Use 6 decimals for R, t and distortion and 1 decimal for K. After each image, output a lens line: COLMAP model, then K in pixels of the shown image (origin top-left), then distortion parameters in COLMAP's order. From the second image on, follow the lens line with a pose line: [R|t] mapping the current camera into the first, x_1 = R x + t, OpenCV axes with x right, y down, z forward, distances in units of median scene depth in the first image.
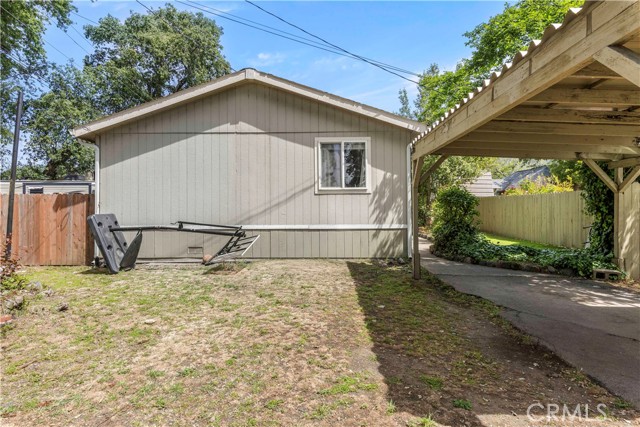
lens RADIAL K [[341.6, 0, 320.5], [0, 341.6, 211.7], [0, 0, 1]] dist [-0.000528, -0.001930]
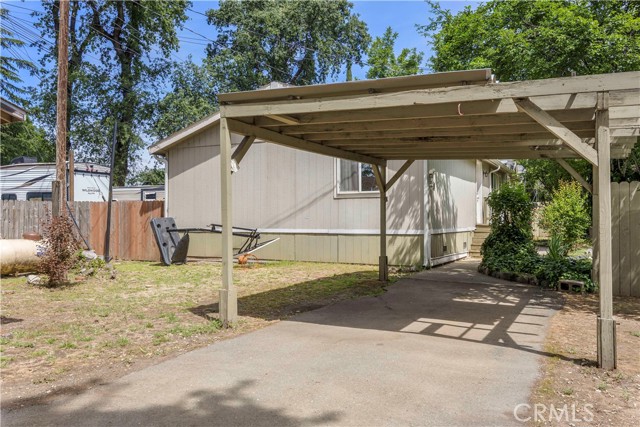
lens RADIAL K [[549.9, 0, 320.0], [0, 549.9, 214.0], [0, 0, 1]] dist [0.005162, 0.000358]
pose [[0.889746, -0.000248, -0.456456, 0.677892], [-0.003399, 0.999969, -0.007168, 0.005310], [0.456443, 0.007929, 0.889717, -0.441882]]
